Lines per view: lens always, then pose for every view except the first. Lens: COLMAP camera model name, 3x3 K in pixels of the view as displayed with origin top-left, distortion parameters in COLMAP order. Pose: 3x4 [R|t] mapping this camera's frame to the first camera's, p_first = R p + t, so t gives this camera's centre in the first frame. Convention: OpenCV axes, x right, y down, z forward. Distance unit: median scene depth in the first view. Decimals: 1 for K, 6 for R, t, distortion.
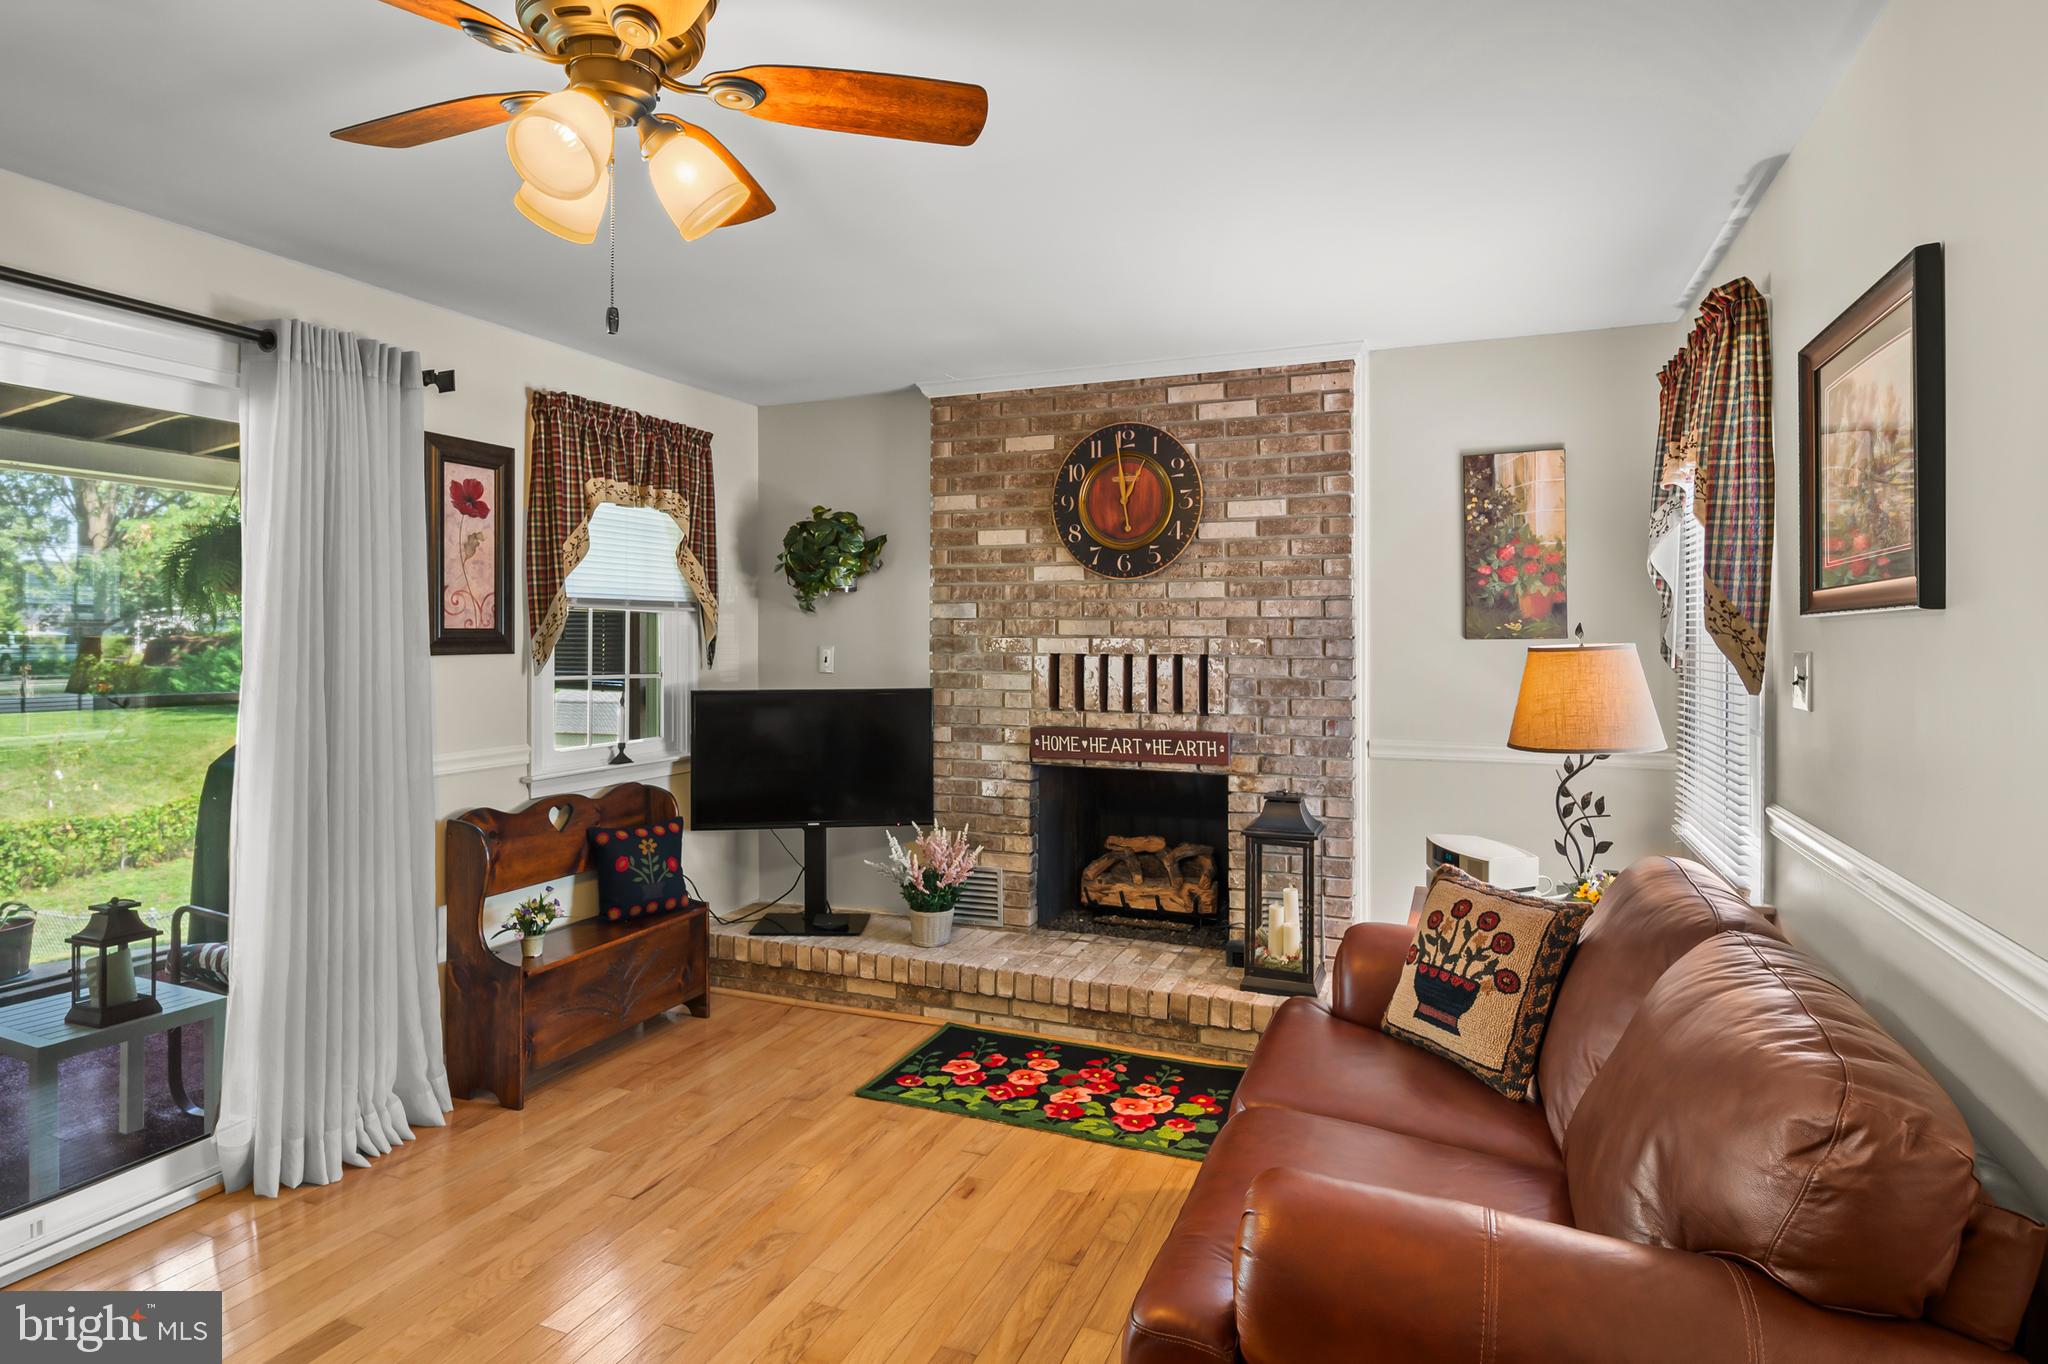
lens RADIAL K [[1111.8, 0, 1026.1], [0, 1111.8, 634.1], [0, 0, 1]] dist [-0.003734, -0.001337]
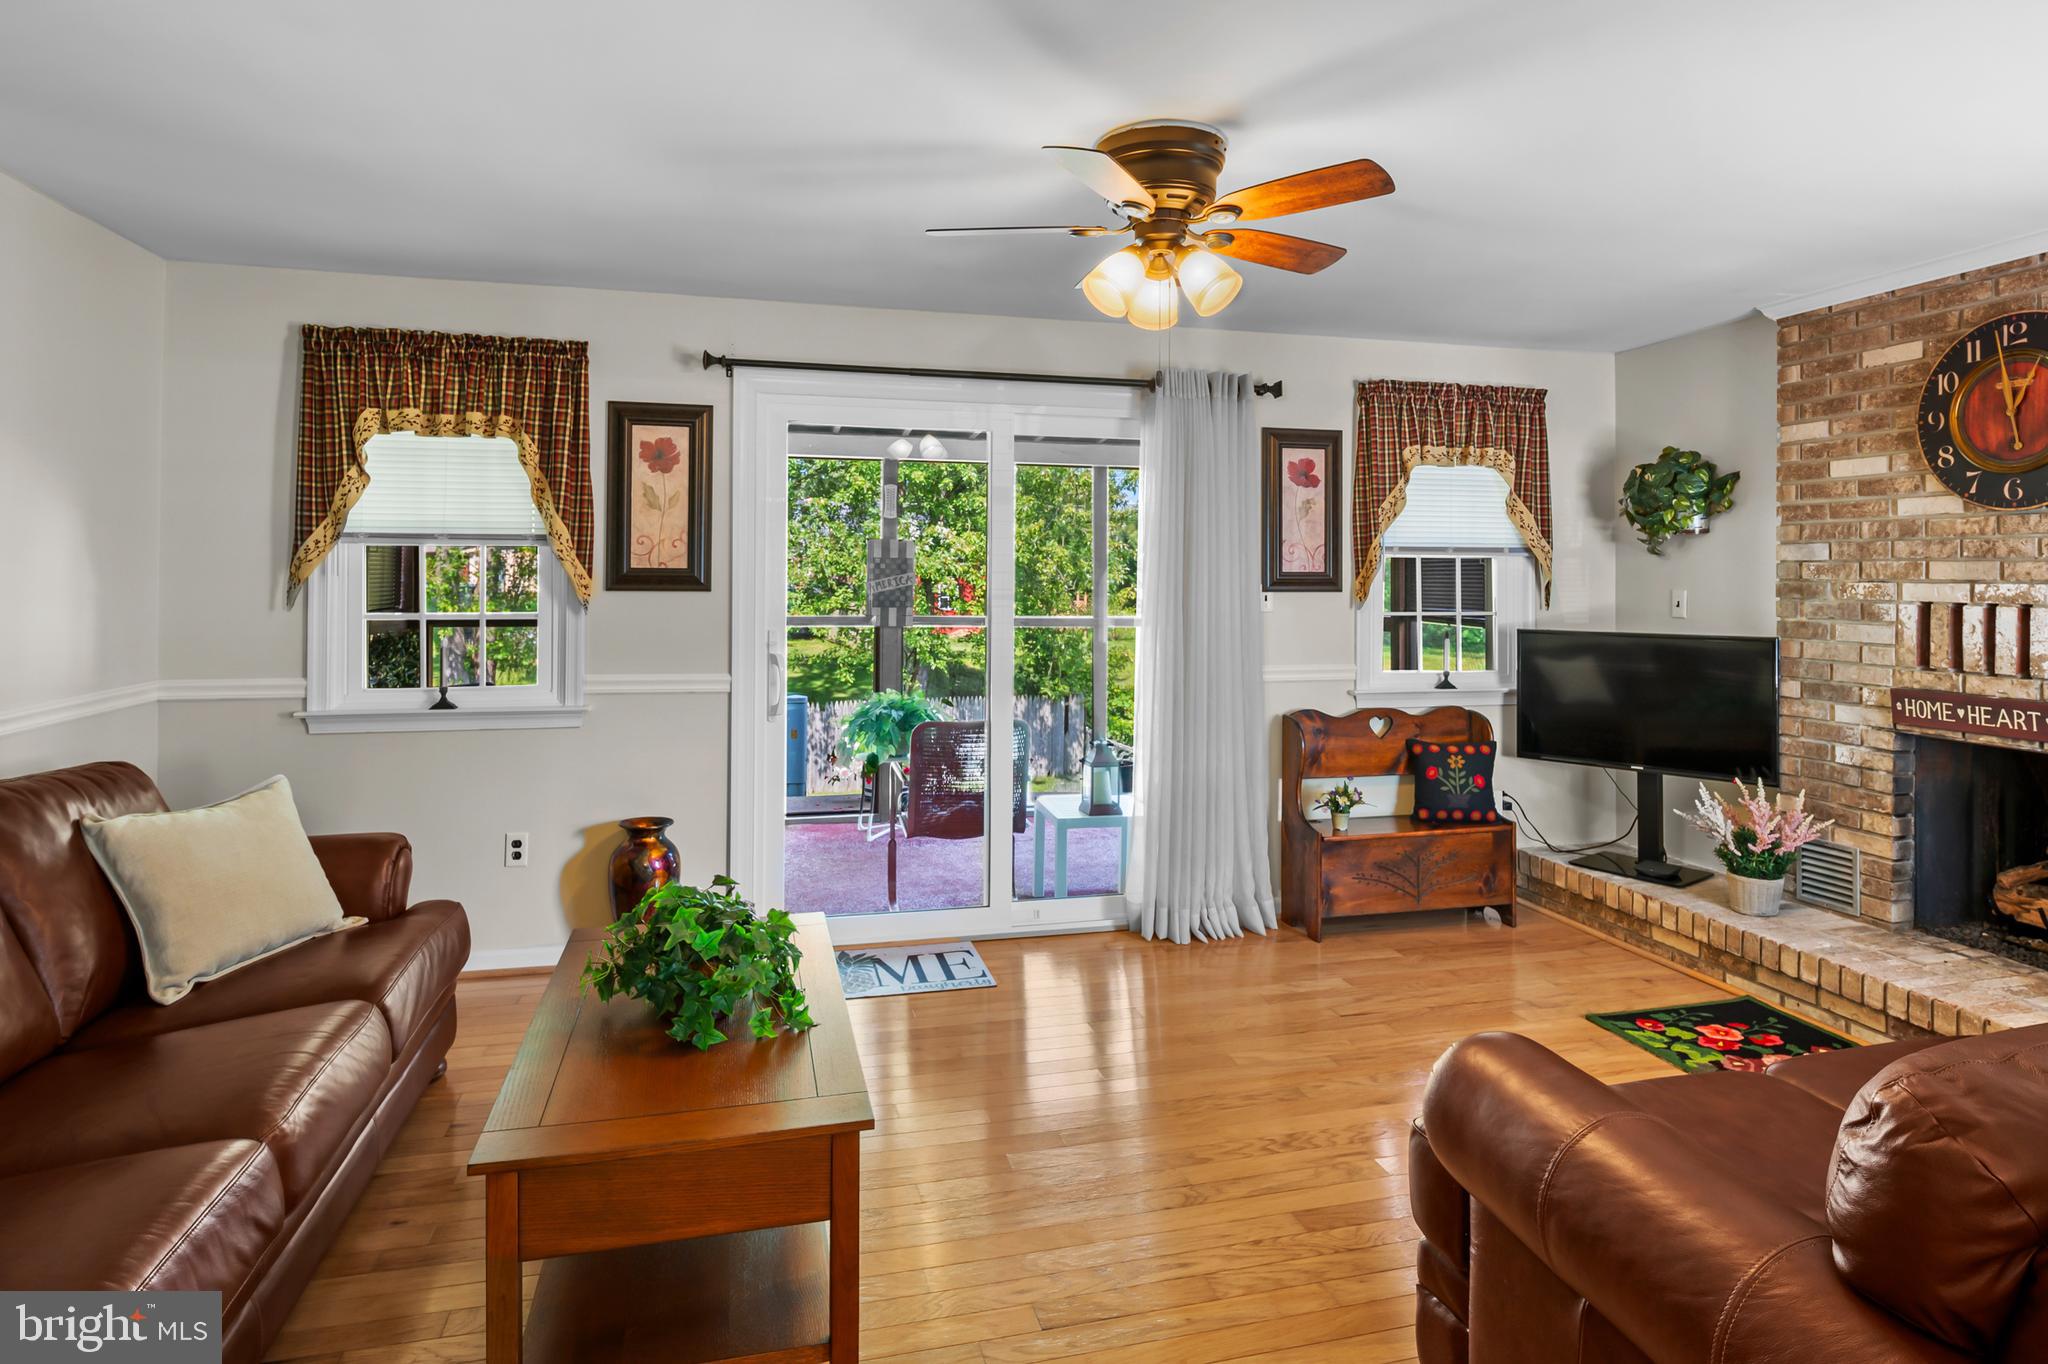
lens RADIAL K [[1111.8, 0, 1027.4], [0, 1111.8, 573.2], [0, 0, 1]] dist [-0.003734, -0.001337]
pose [[0.592203, 0.000514, -0.805789, 0.307556], [-0.003452, 0.999992, -0.001900, -0.000138], [0.805781, 0.003907, 0.592200, -0.036849]]
